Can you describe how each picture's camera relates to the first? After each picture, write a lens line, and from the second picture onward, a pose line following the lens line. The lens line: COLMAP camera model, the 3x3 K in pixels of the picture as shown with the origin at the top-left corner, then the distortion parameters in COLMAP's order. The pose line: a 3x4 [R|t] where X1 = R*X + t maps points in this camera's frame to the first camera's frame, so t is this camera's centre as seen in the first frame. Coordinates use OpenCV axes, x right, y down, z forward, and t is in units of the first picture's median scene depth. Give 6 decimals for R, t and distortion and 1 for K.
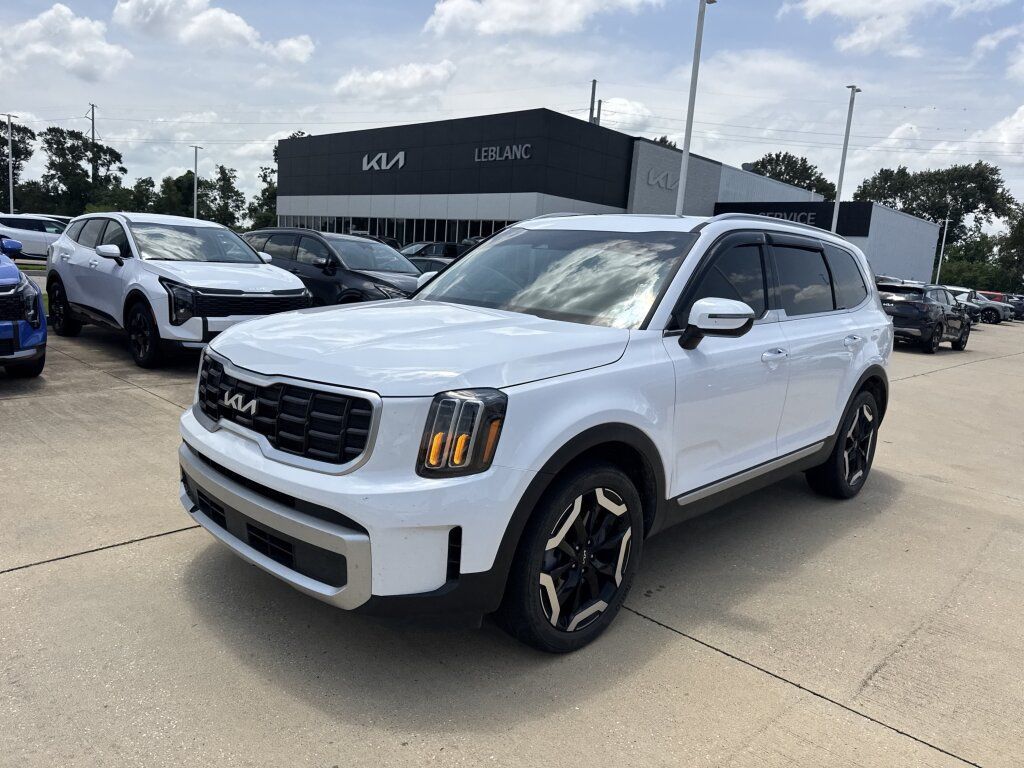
lens RADIAL K [[725.0, 0, 519.2], [0, 725.0, 384.3], [0, 0, 1]] dist [0.035734, -0.043248]
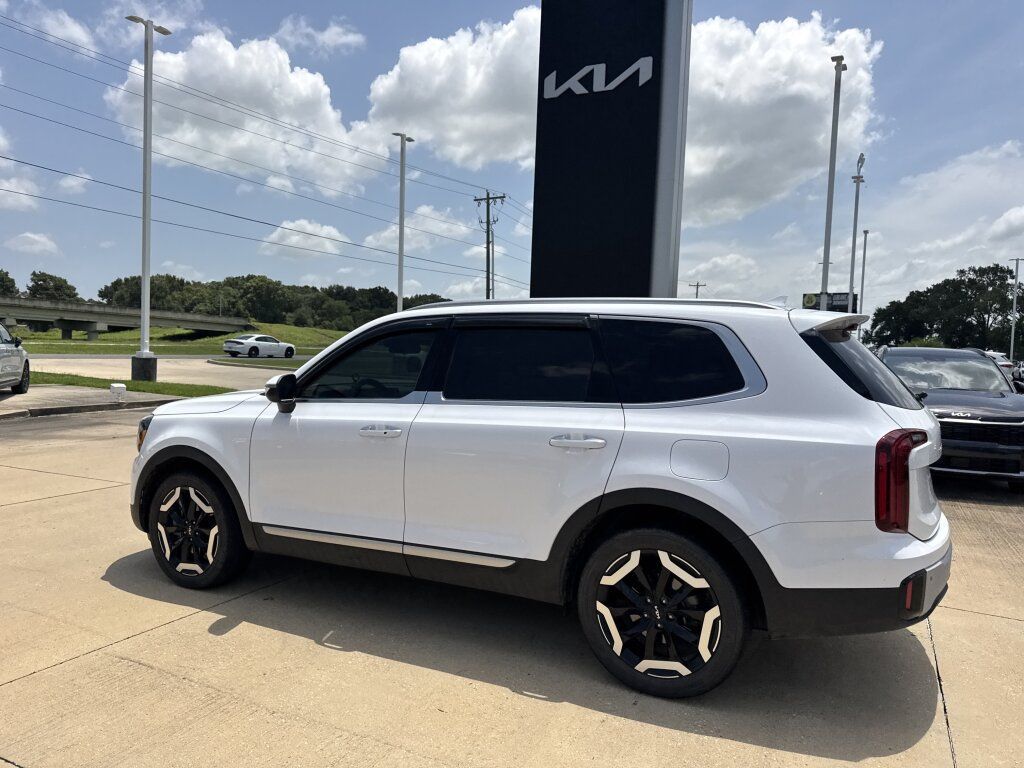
lens RADIAL K [[725.0, 0, 514.8], [0, 725.0, 390.4], [0, 0, 1]] dist [0.035734, -0.043248]
pose [[0.291197, -0.006295, -0.956643, 0.369023], [-0.165906, 0.984494, -0.056979, -0.019250], [0.942168, 0.175305, 0.285637, 0.231107]]
